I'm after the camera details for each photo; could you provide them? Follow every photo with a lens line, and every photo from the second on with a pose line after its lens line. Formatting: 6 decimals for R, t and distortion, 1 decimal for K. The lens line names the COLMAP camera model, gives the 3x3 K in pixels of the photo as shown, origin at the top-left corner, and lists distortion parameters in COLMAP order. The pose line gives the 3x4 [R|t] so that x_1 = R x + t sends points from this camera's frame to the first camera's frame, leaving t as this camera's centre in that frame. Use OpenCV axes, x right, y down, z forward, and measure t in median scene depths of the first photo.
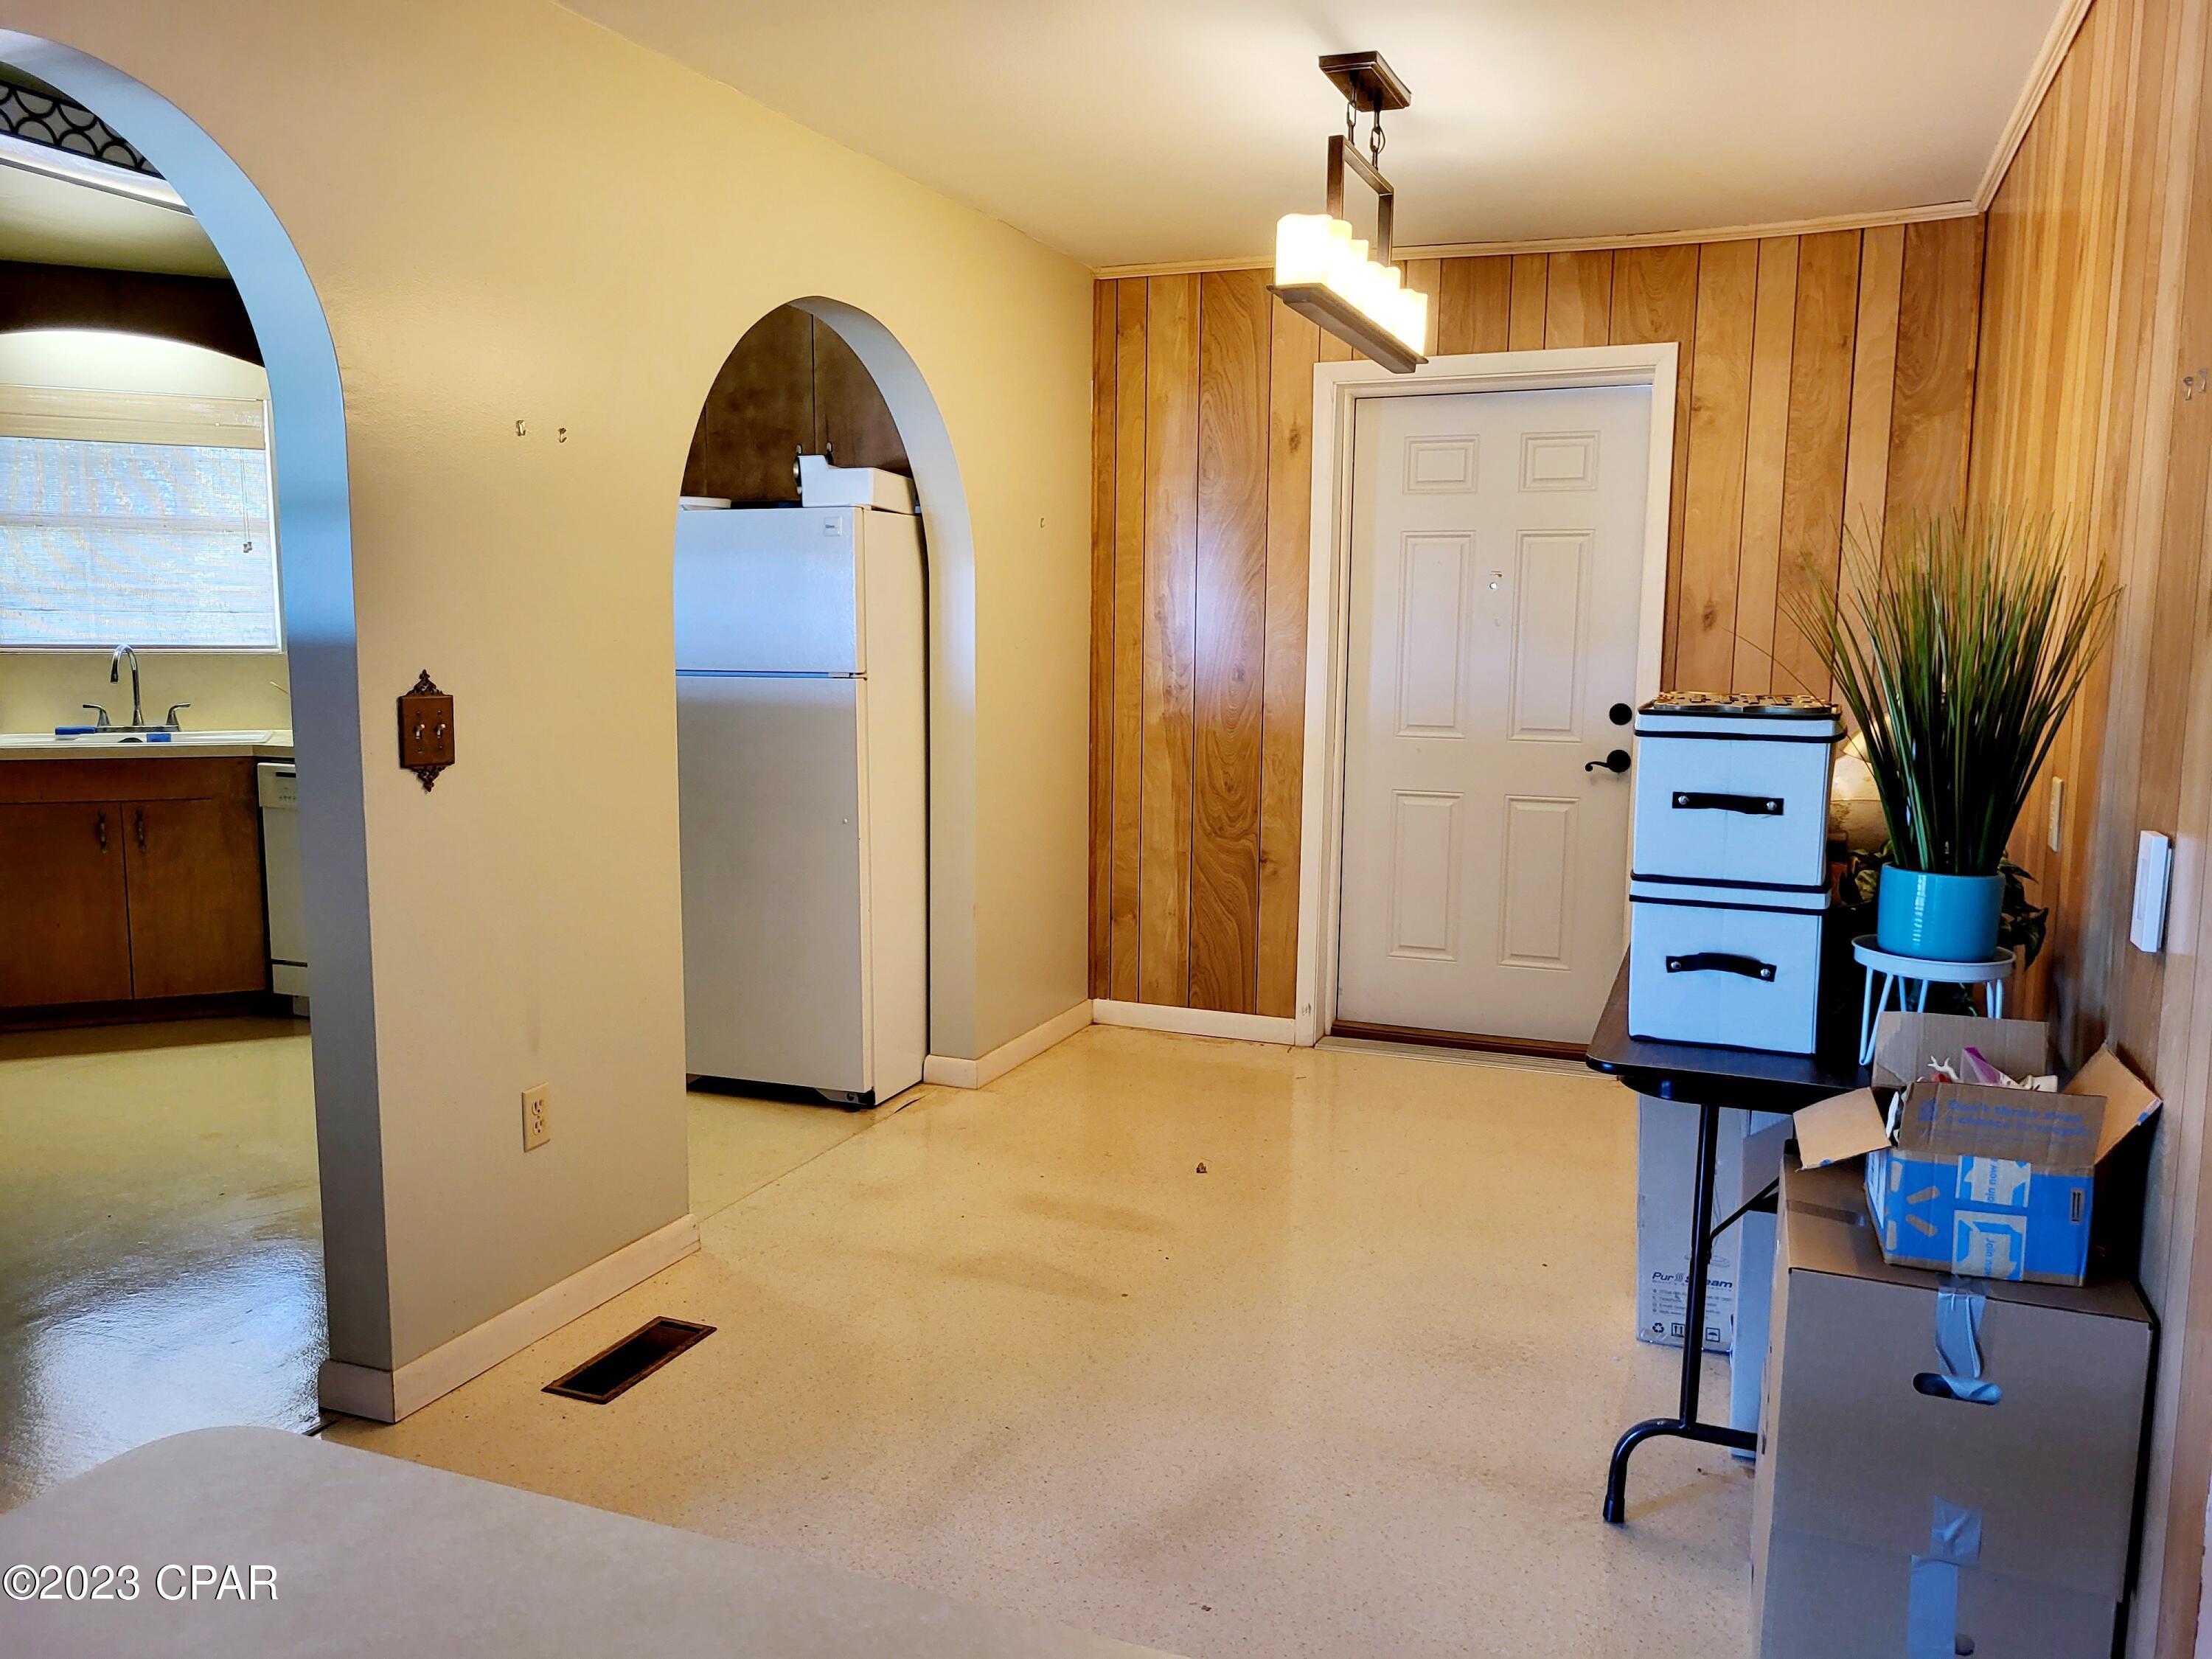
lens RADIAL K [[1743.1, 0, 1048.6], [0, 1743.1, 892.5], [0, 0, 1]] dist [0.061468, -0.055173]
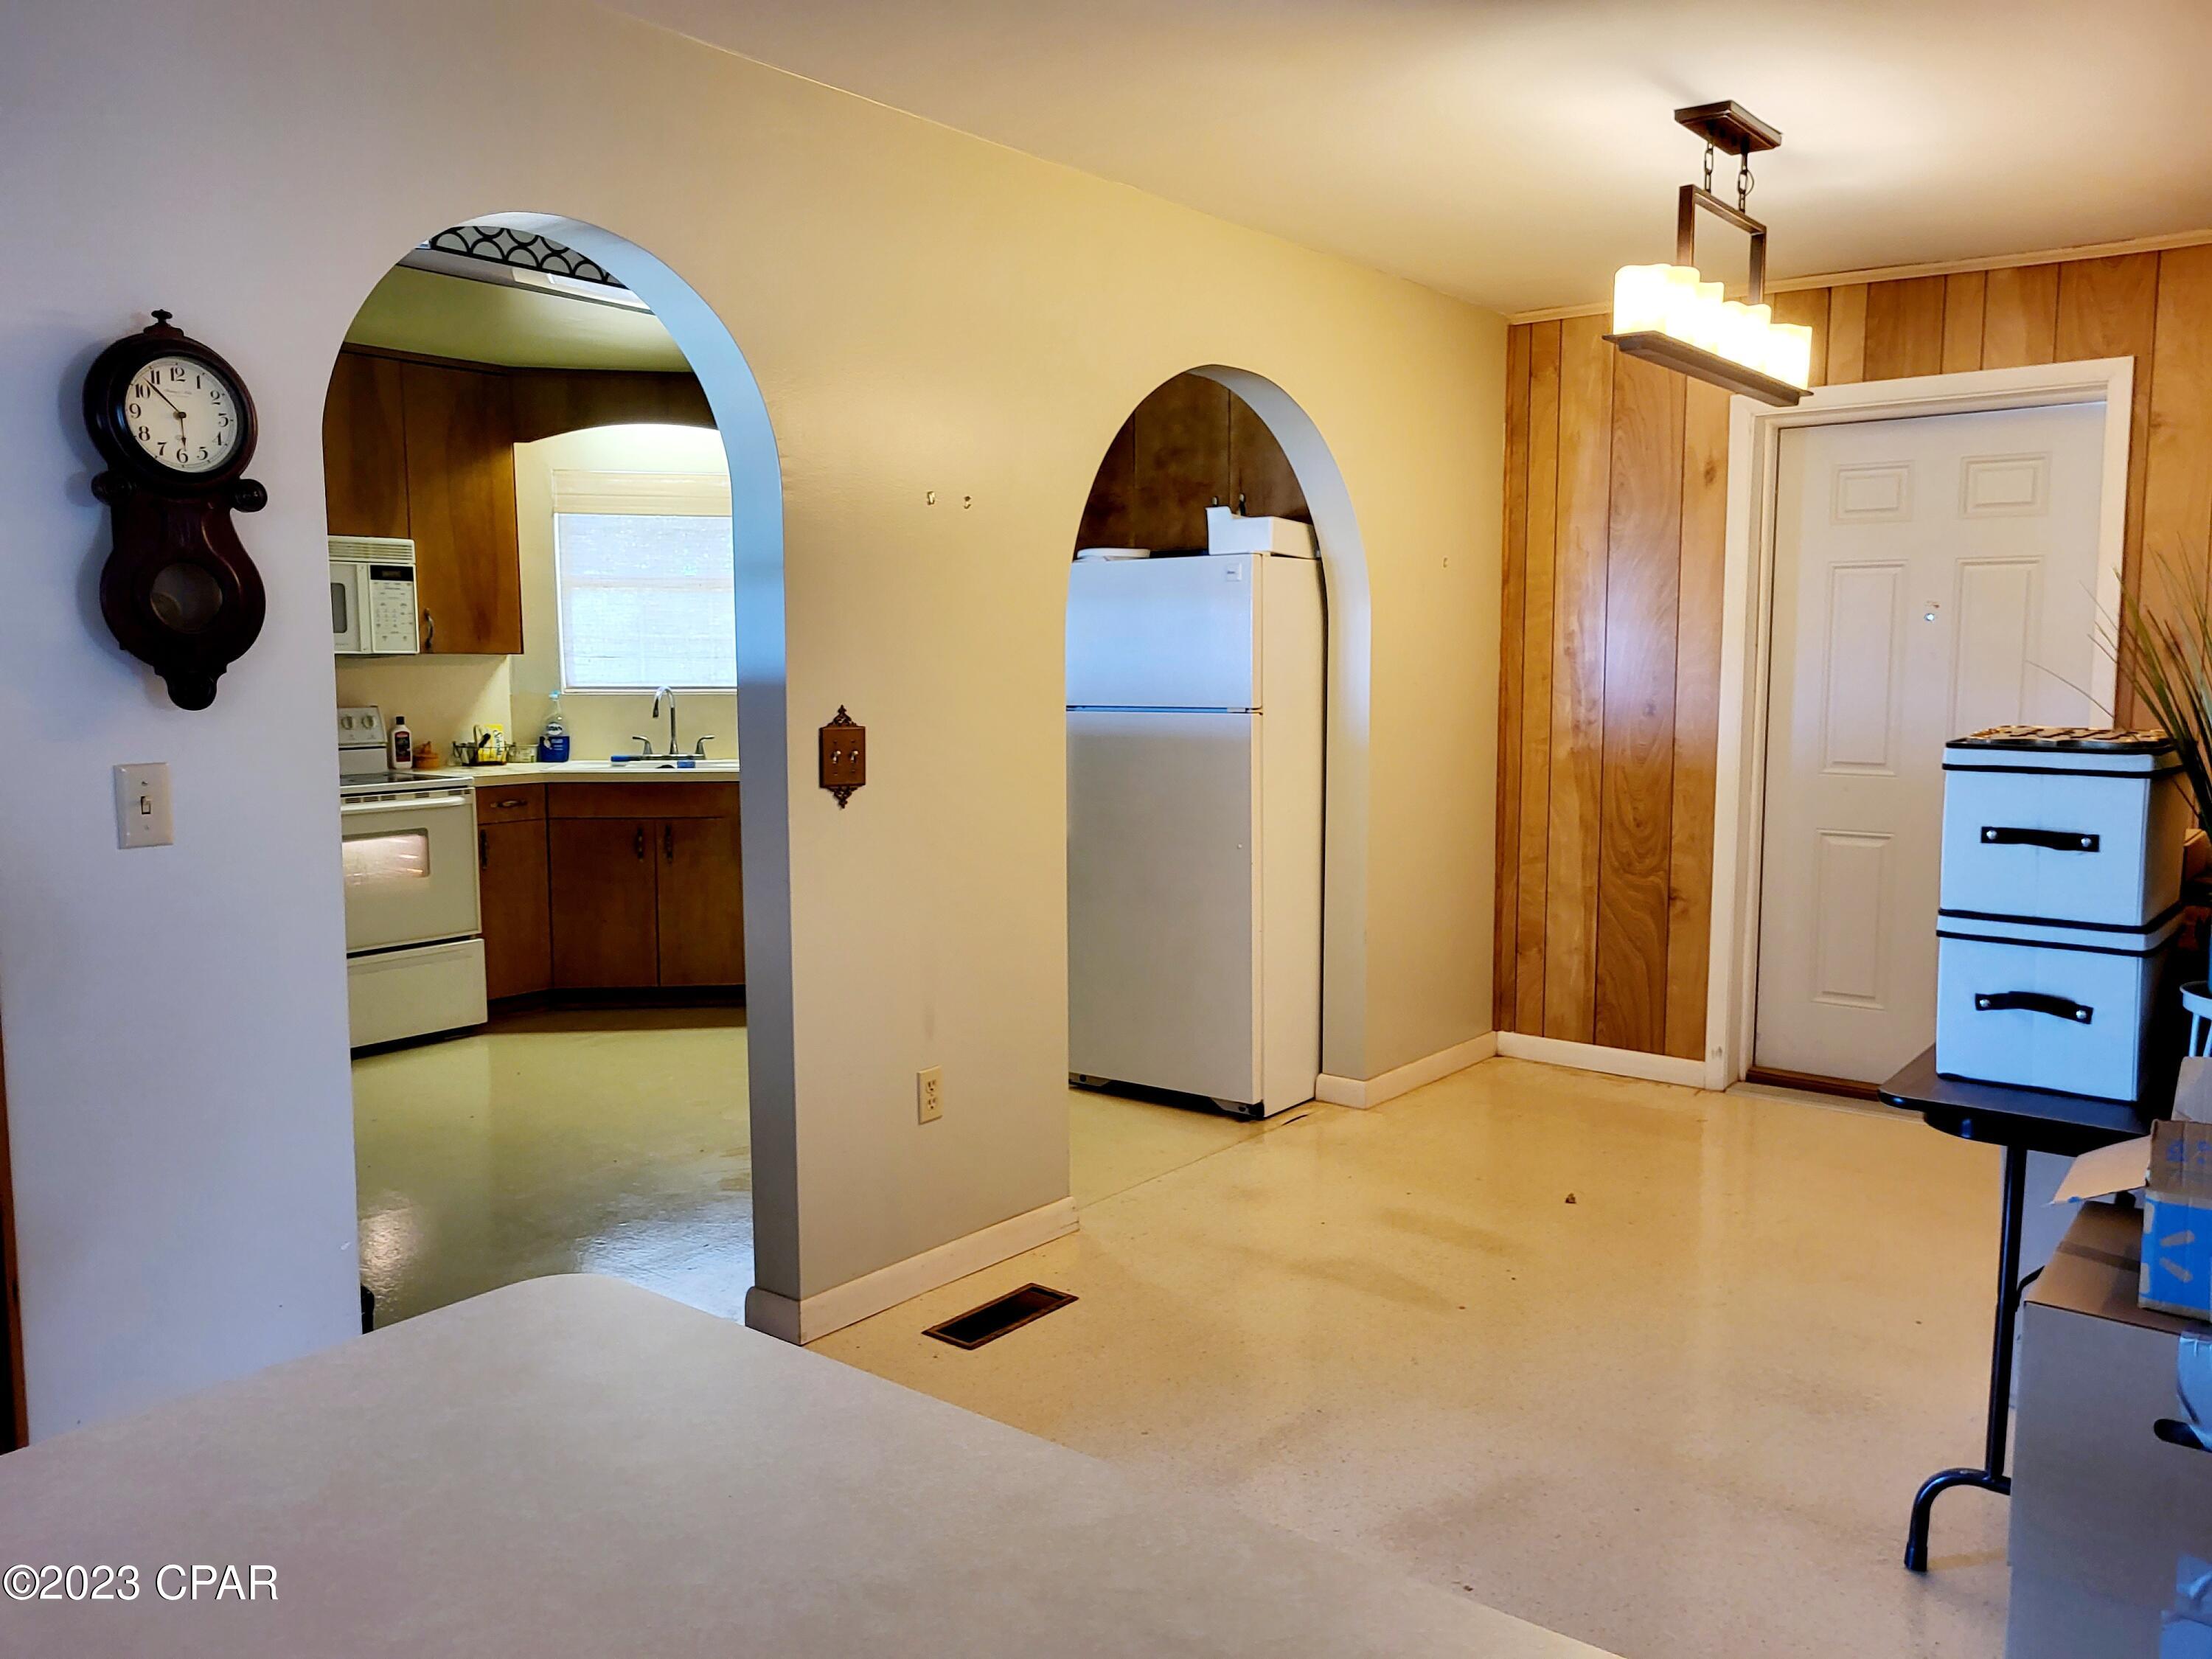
lens RADIAL K [[1743.1, 0, 1048.6], [0, 1743.1, 892.5], [0, 0, 1]] dist [0.061468, -0.055173]
pose [[0.958050, 0.031200, -0.284896, 0.081835], [-0.037298, 0.999176, -0.016003, 0.009046], [0.284162, 0.025958, 0.958425, -0.058701]]
